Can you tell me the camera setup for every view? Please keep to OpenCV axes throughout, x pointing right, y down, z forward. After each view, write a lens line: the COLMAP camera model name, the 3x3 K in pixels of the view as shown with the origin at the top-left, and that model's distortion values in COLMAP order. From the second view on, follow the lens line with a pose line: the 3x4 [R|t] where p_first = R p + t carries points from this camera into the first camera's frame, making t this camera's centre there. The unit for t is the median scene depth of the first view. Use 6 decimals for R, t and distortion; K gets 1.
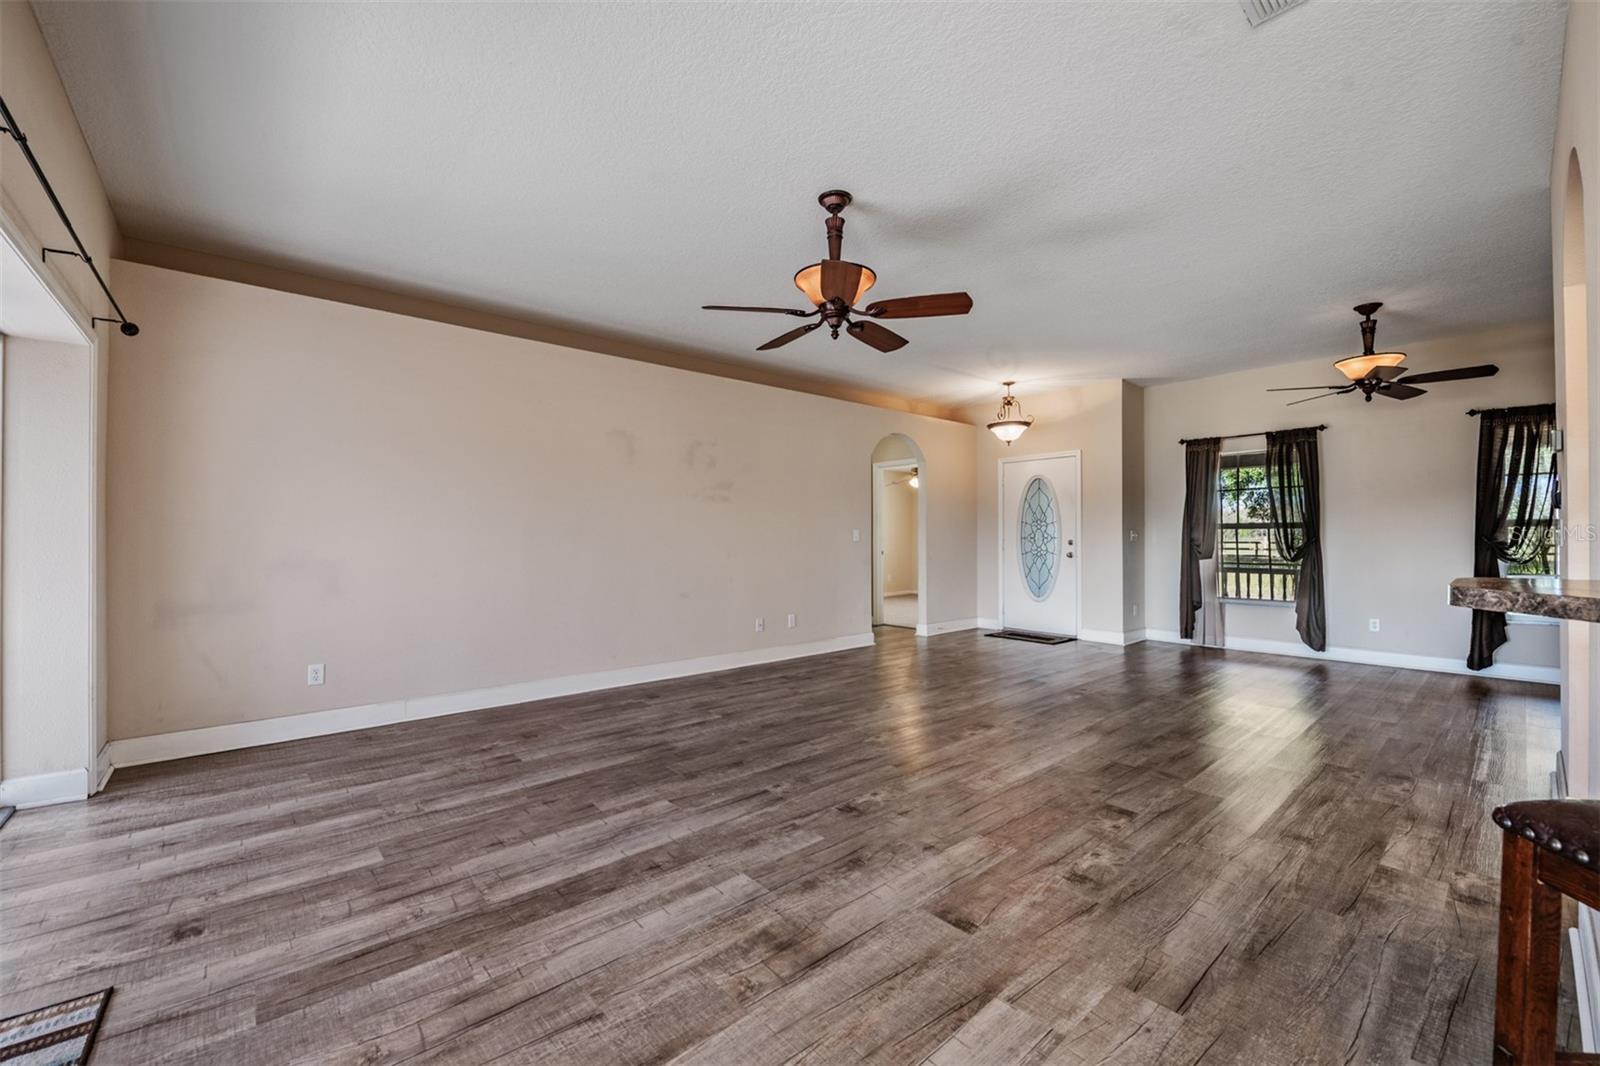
lens RADIAL K [[634.3, 0, 803.8], [0, 634.3, 532.0], [0, 0, 1]] dist [-0.015120, 0.001372]
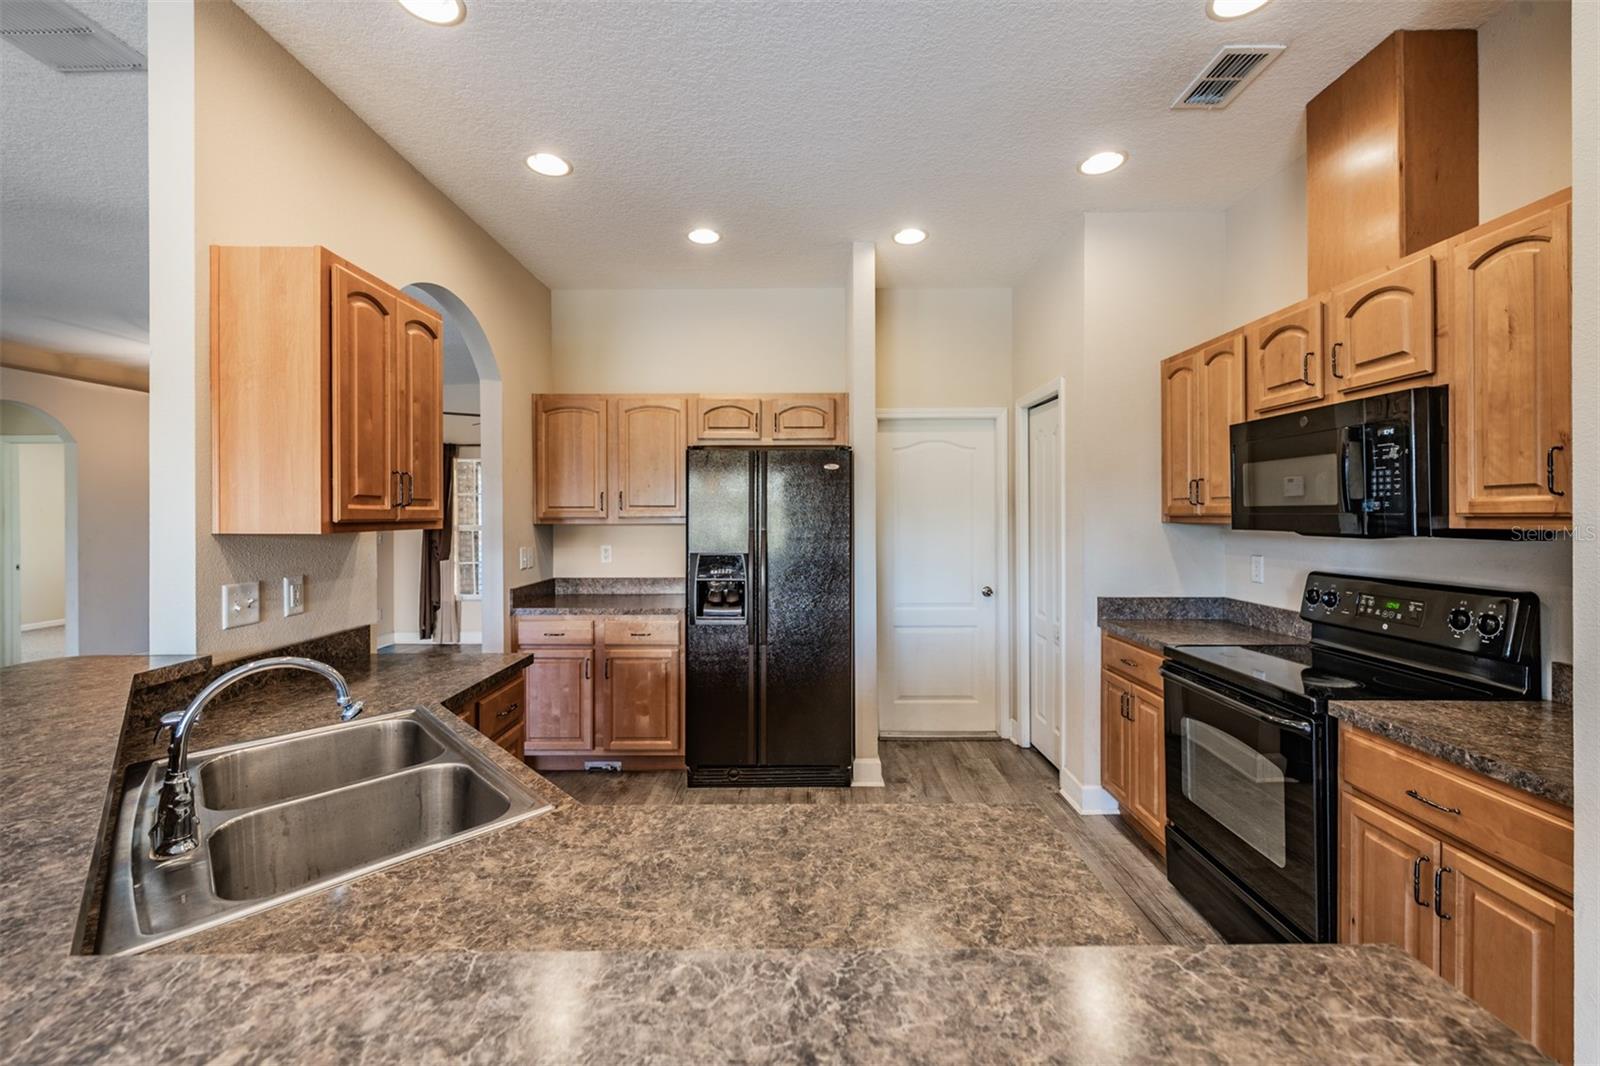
lens RADIAL K [[634.3, 0, 822.3], [0, 634.3, 504.3], [0, 0, 1]] dist [-0.015120, 0.001372]
pose [[0.670062, 0.007072, 0.742271, 0.419487], [-0.002365, 0.999970, -0.007391, -0.072296], [-0.742301, 0.003197, 0.670059, -0.290783]]
